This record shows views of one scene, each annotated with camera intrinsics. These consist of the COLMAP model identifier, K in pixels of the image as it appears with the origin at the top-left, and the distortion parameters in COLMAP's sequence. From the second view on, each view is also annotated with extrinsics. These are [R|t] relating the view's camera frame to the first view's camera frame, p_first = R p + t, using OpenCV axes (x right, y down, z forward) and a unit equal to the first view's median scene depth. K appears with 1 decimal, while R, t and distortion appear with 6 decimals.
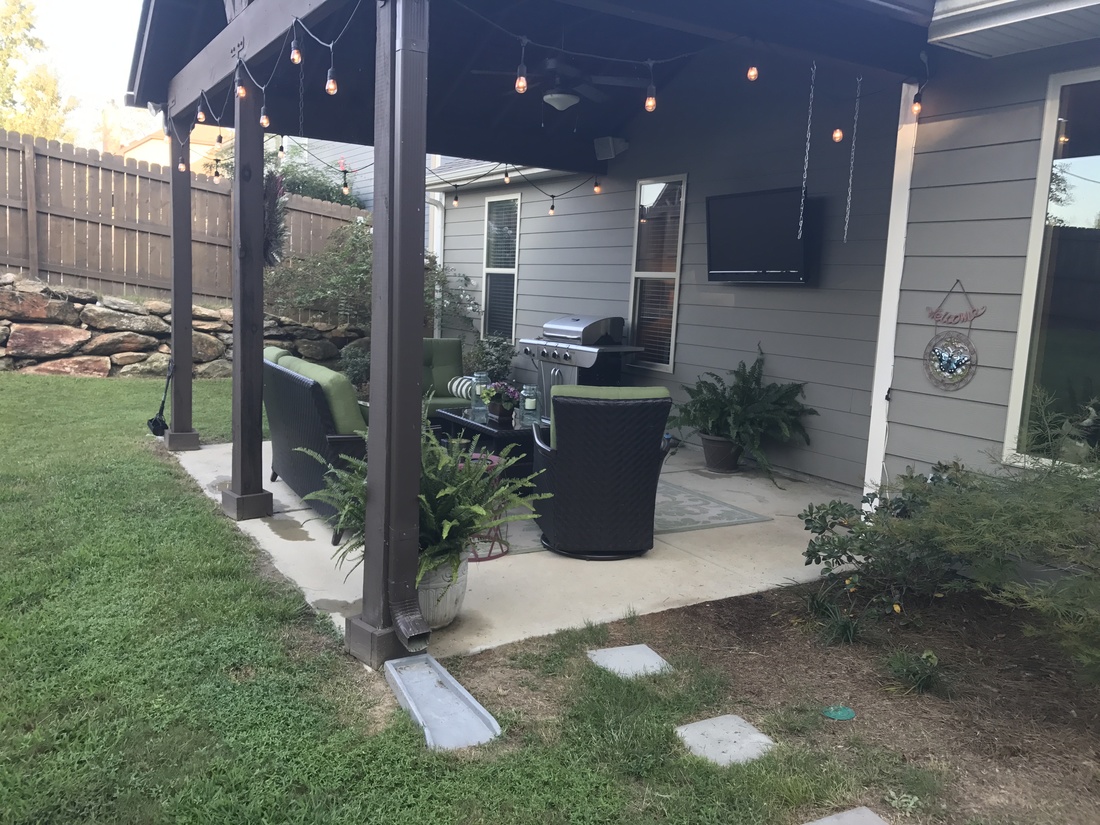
lens RADIAL K [[899.7, 0, 544.3], [0, 899.7, 410.6], [0, 0, 1]] dist [0.006945, -0.012868]
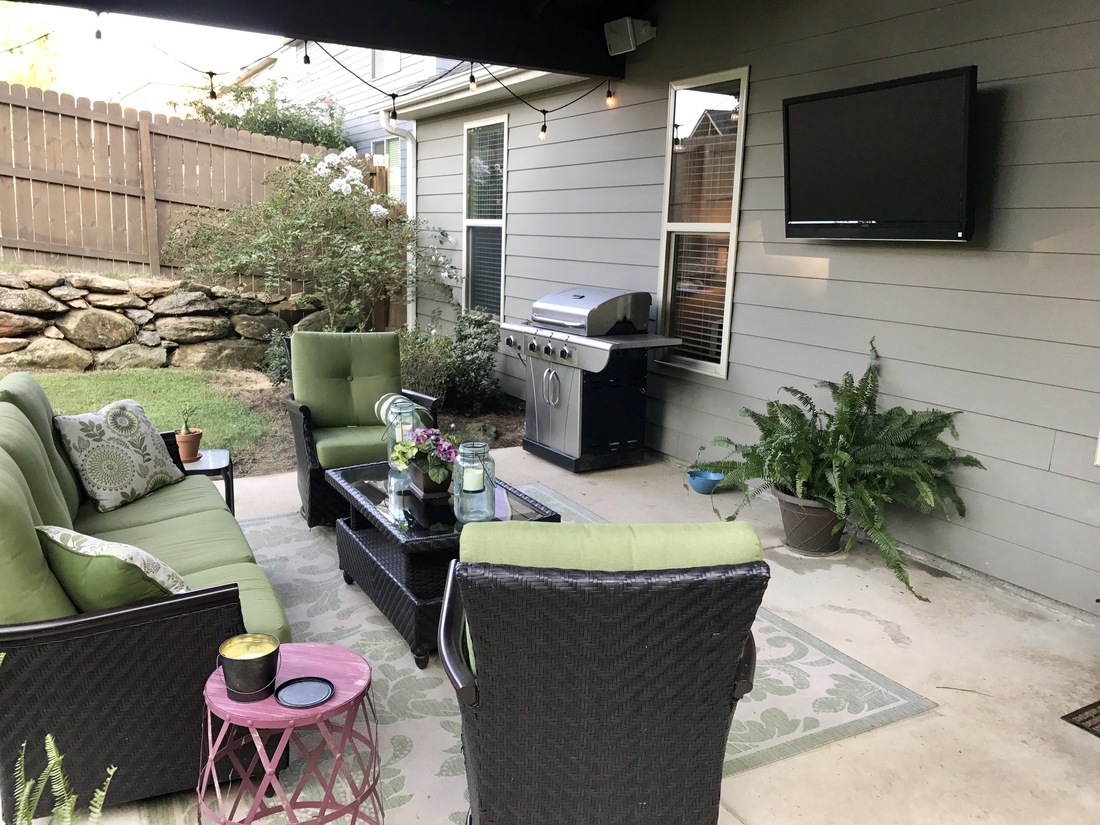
lens RADIAL K [[899.7, 0, 555.7], [0, 899.7, 413.5], [0, 0, 1]] dist [0.006945, -0.012868]
pose [[0.999686, -0.010993, -0.022533, 0.032257], [0.012305, 0.998185, 0.058943, -0.054409], [0.021844, -0.059202, 0.998007, 0.328662]]
